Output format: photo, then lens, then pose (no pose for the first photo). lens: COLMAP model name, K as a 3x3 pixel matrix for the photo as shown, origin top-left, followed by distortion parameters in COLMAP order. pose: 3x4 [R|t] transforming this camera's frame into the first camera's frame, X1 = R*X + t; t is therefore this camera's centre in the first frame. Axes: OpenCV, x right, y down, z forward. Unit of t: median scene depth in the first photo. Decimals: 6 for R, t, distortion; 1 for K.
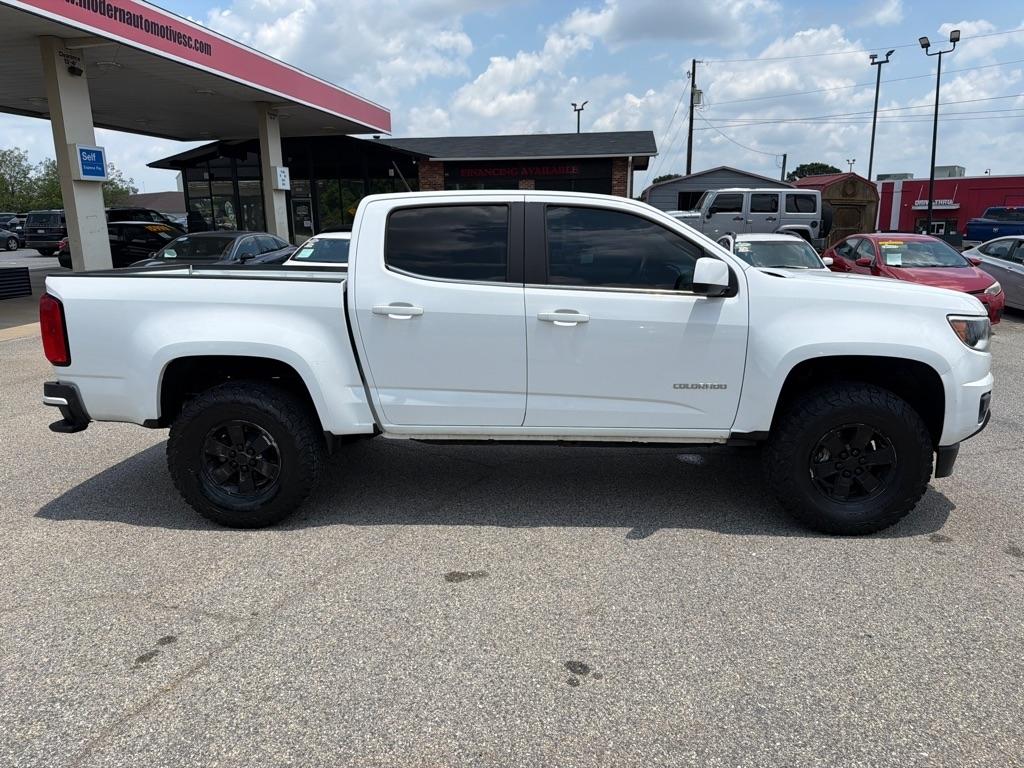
lens RADIAL K [[719.7, 0, 514.2], [0, 719.7, 382.6], [0, 0, 1]] dist [0.031417, -0.039890]
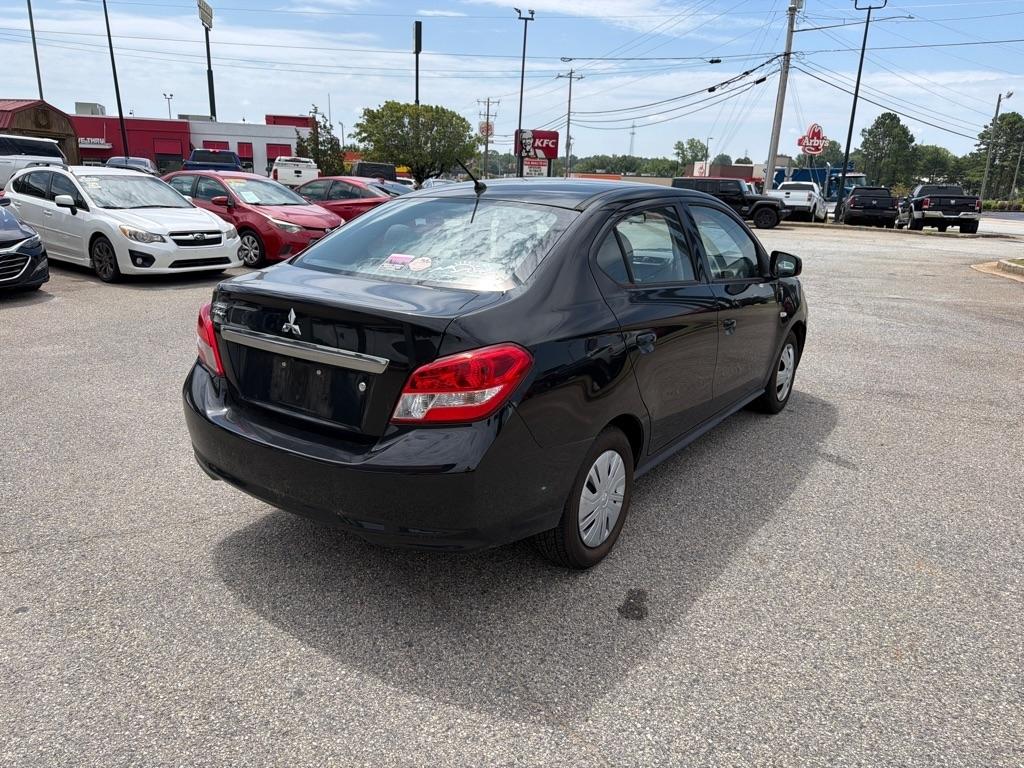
lens RADIAL K [[719.7, 0, 511.6], [0, 719.7, 388.2], [0, 0, 1]] dist [0.031417, -0.039890]
pose [[0.474752, -0.225231, 0.850812, -0.116538], [0.152975, 0.973103, 0.172245, -0.017456], [-0.866723, 0.048379, 0.496437, 0.113673]]
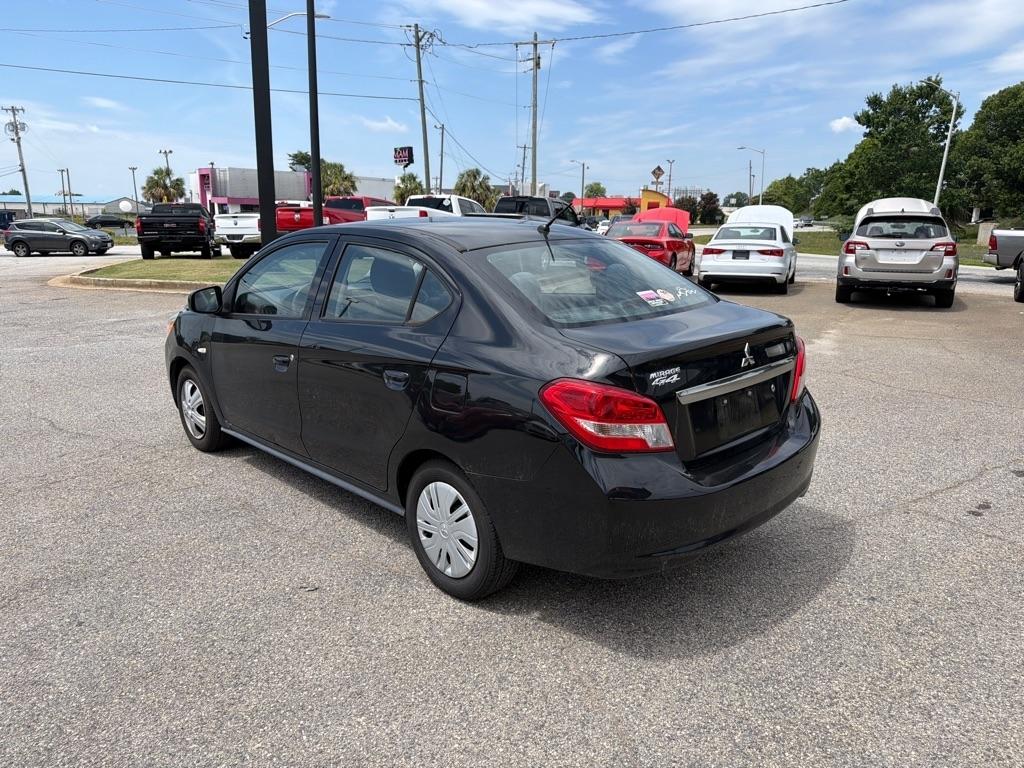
lens RADIAL K [[719.7, 0, 510.5], [0, 719.7, 384.5], [0, 0, 1]] dist [0.031417, -0.039890]
pose [[-0.775238, -0.139559, 0.616060, -0.080315], [0.134312, 0.916567, 0.376650, -0.061070], [-0.617225, 0.374738, -0.691813, 0.311780]]
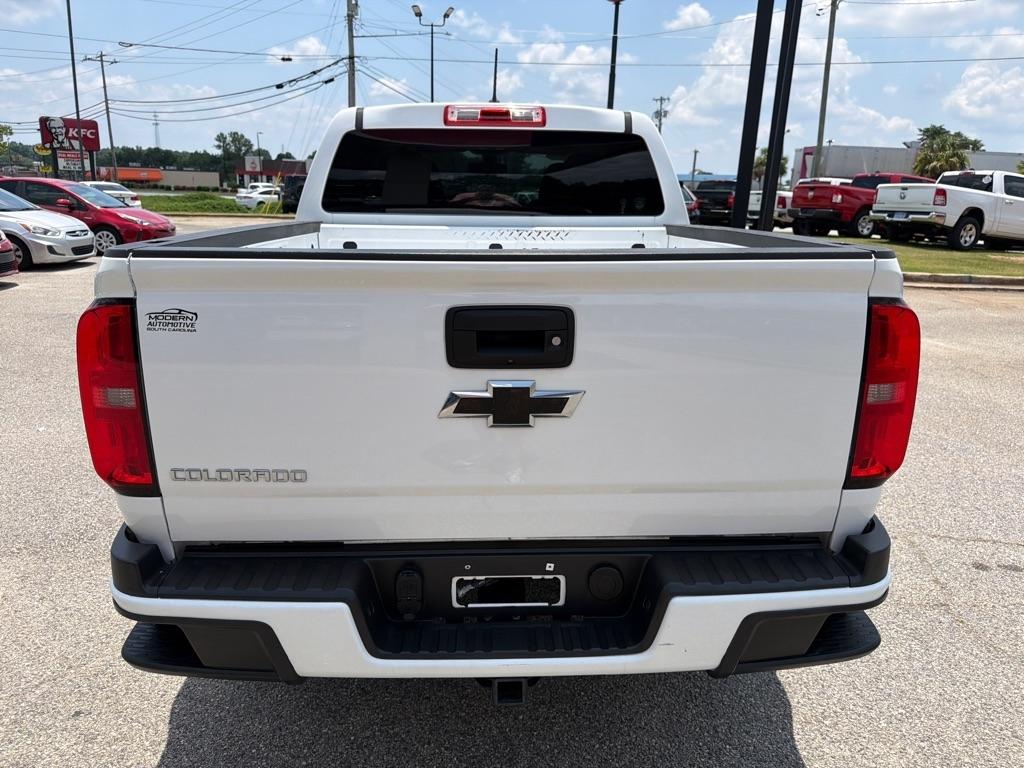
lens RADIAL K [[719.7, 0, 513.1], [0, 719.7, 386.8], [0, 0, 1]] dist [0.031417, -0.039890]
pose [[-0.100319, -0.262069, 0.959821, -0.179742], [0.186765, 0.942579, 0.276882, -0.040170], [-0.977269, 0.207037, -0.045613, 0.221266]]
